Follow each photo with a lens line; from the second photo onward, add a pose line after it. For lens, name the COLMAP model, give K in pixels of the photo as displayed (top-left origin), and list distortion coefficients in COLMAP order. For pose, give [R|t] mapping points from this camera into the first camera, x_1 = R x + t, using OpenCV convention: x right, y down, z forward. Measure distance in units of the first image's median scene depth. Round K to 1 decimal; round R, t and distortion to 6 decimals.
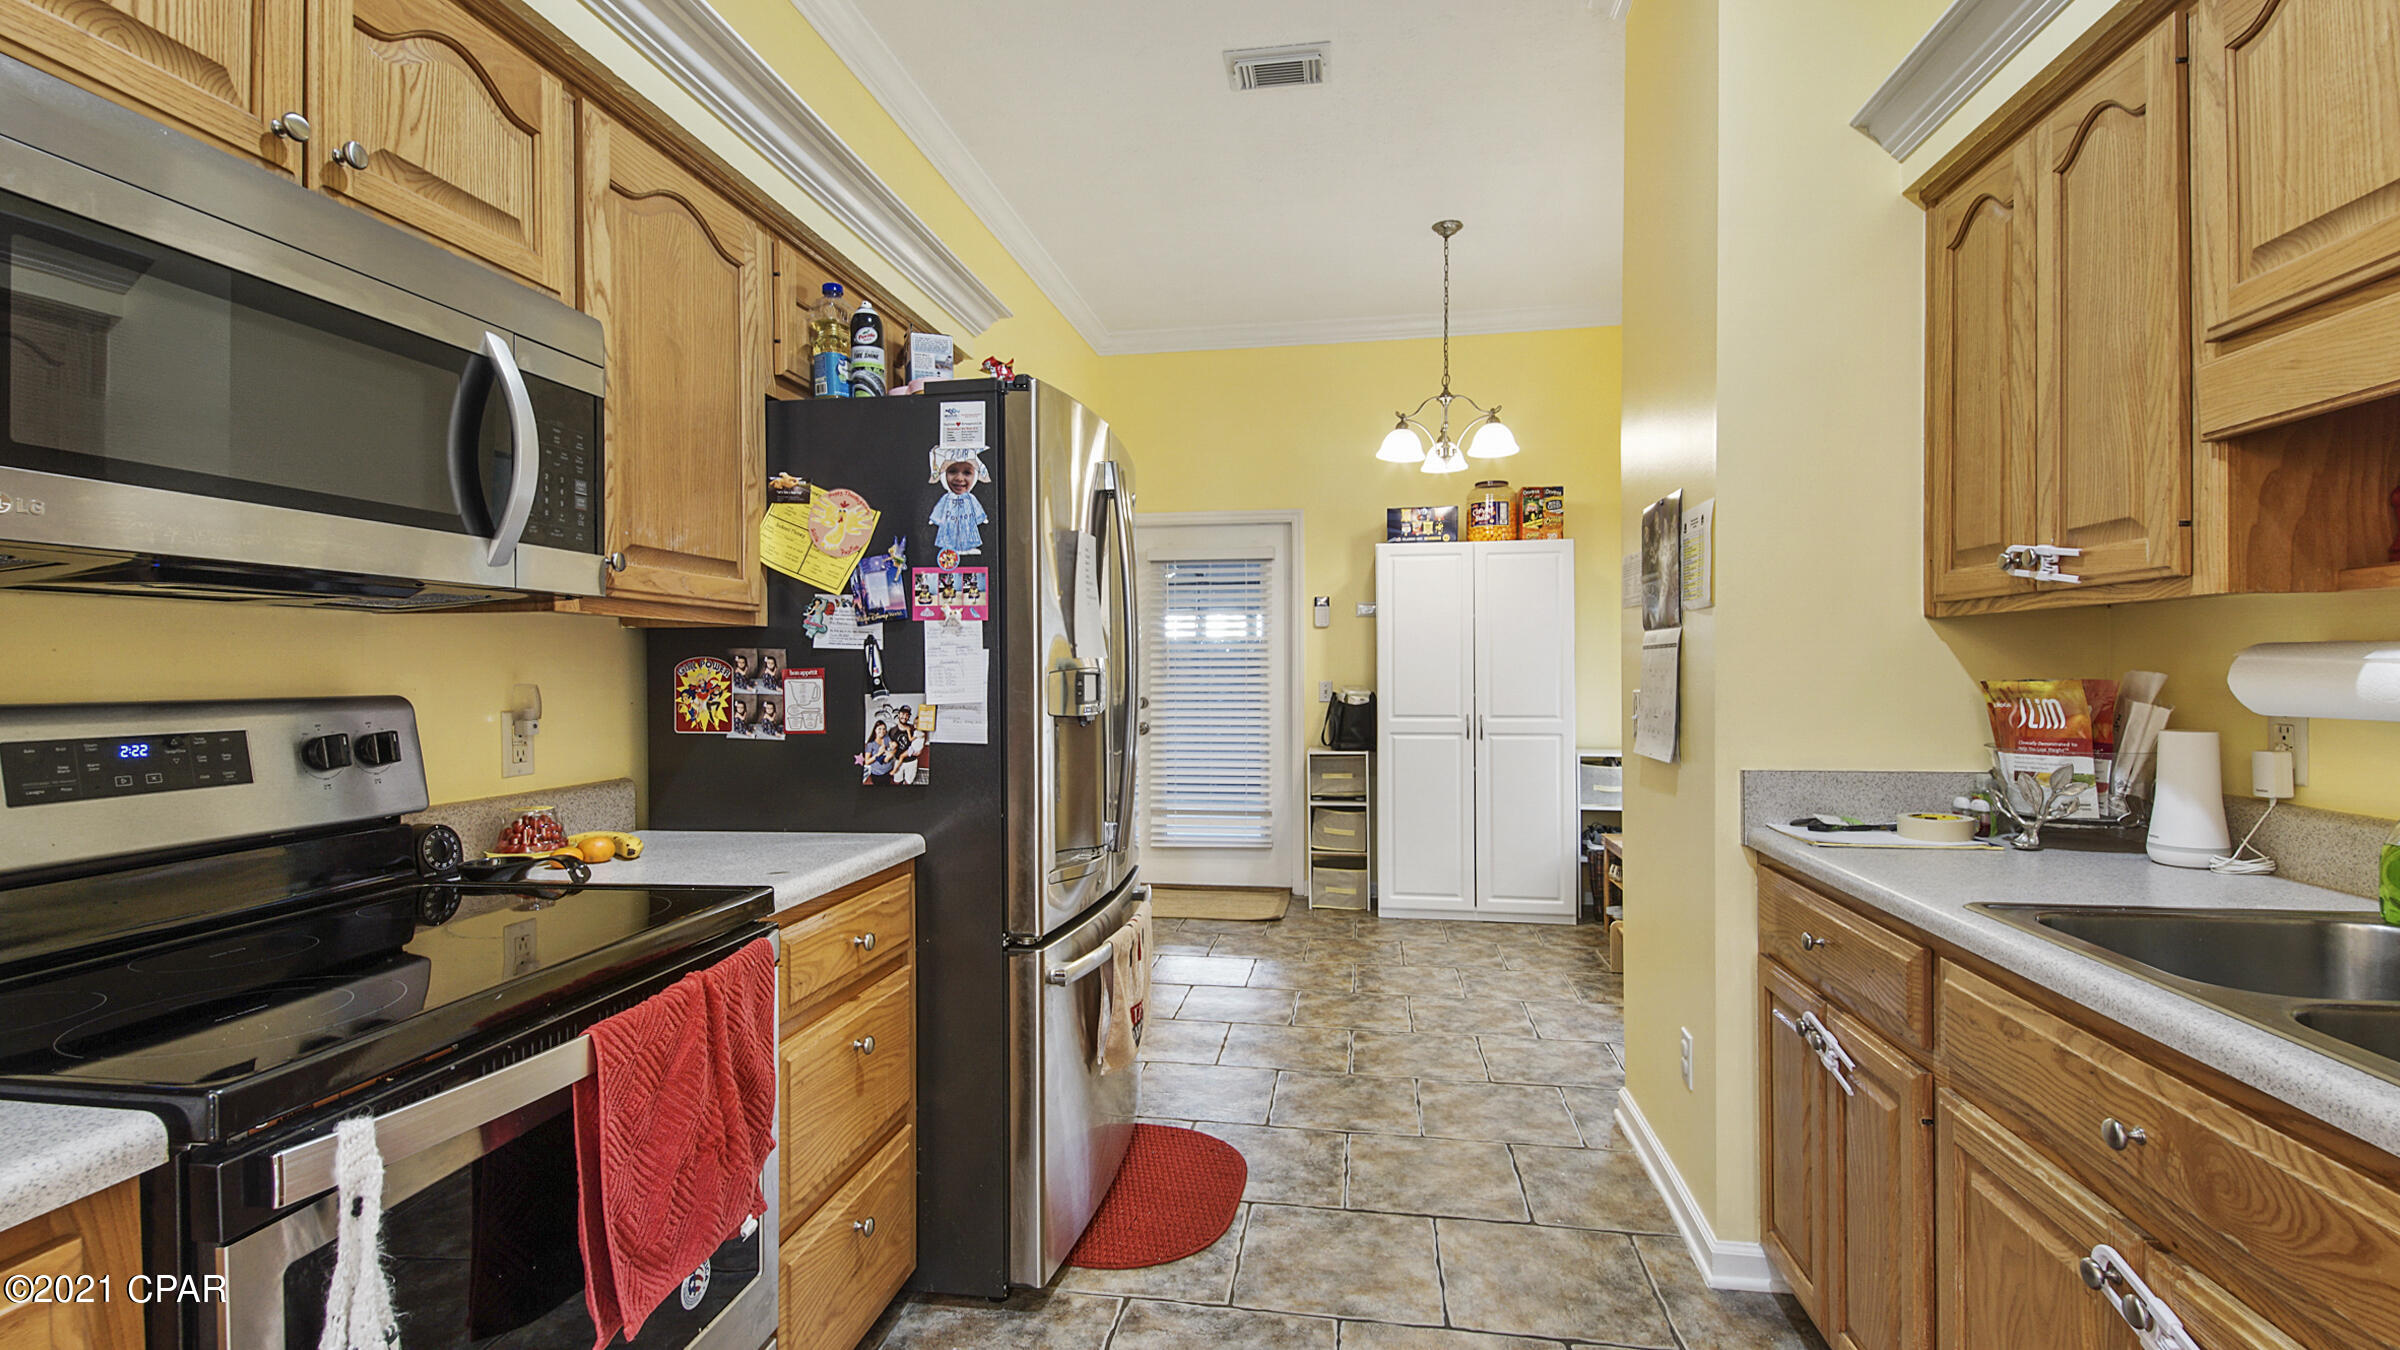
lens RADIAL K [[1105.7, 0, 1189.4], [0, 1105.7, 658.7], [0, 0, 1]] dist [-0.004168, -0.001358]
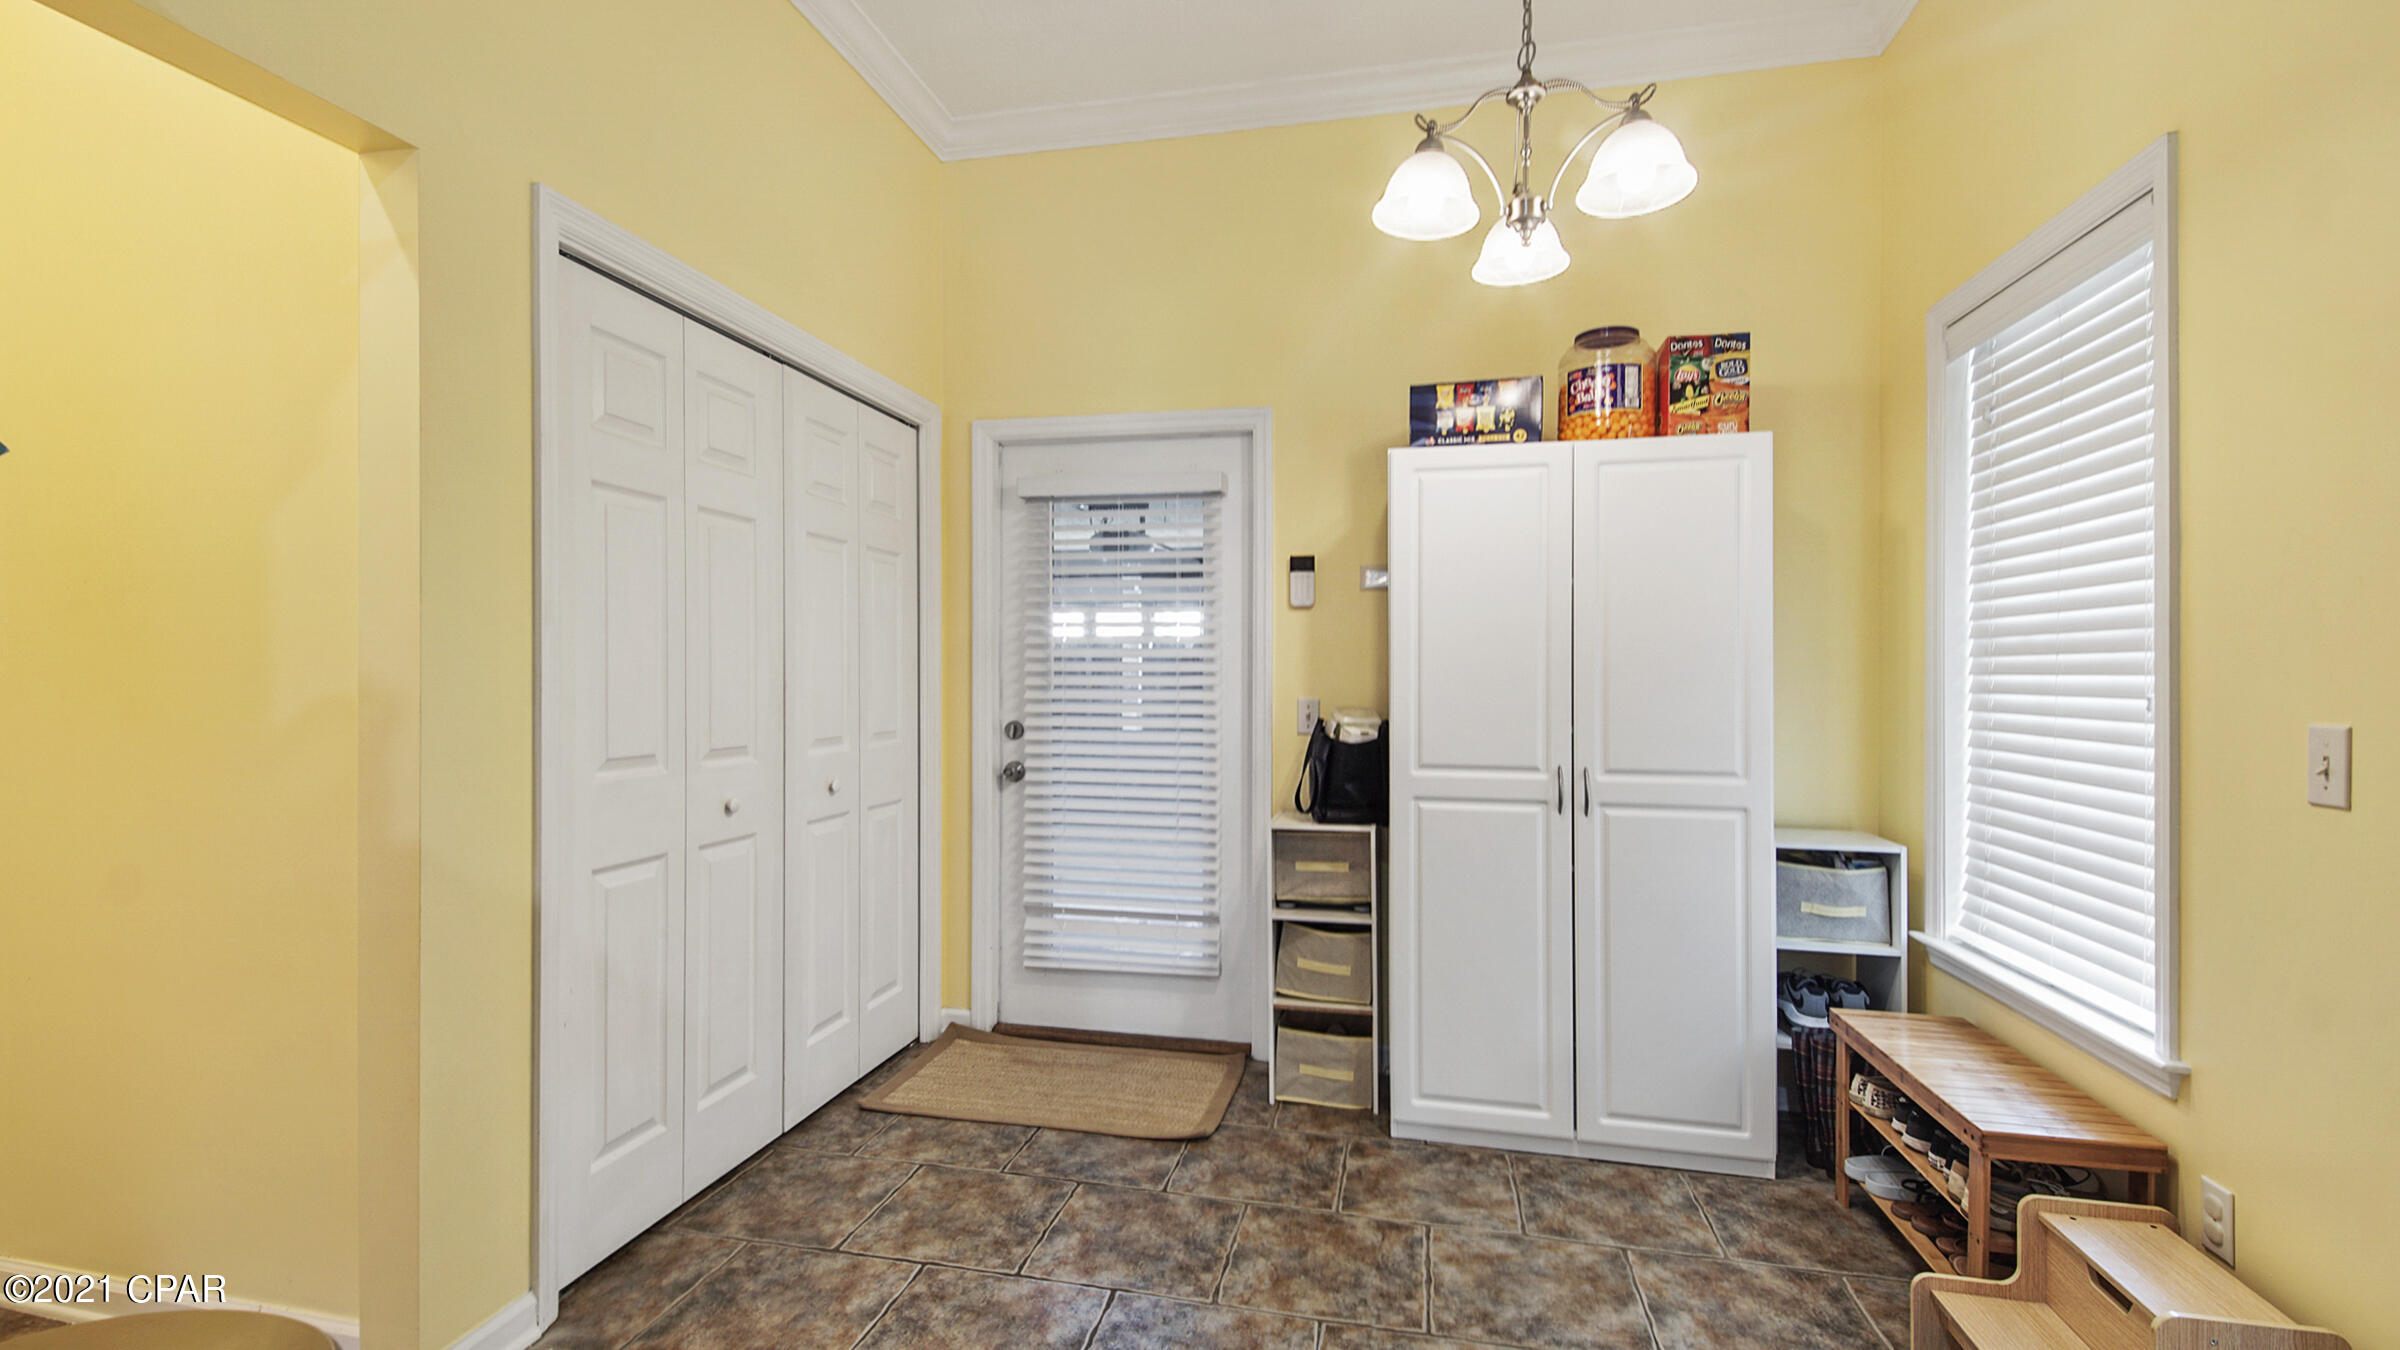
lens RADIAL K [[1082.6, 0, 1199.9], [0, 1082.6, 665.3], [0, 0, 1]] dist [0.030584, -0.000240]
pose [[0.998896, 0.005884, -0.046603, 0.101308], [-0.005866, 0.999983, 0.000504, 0.002741], [0.046605, -0.000230, 0.998913, 0.461943]]
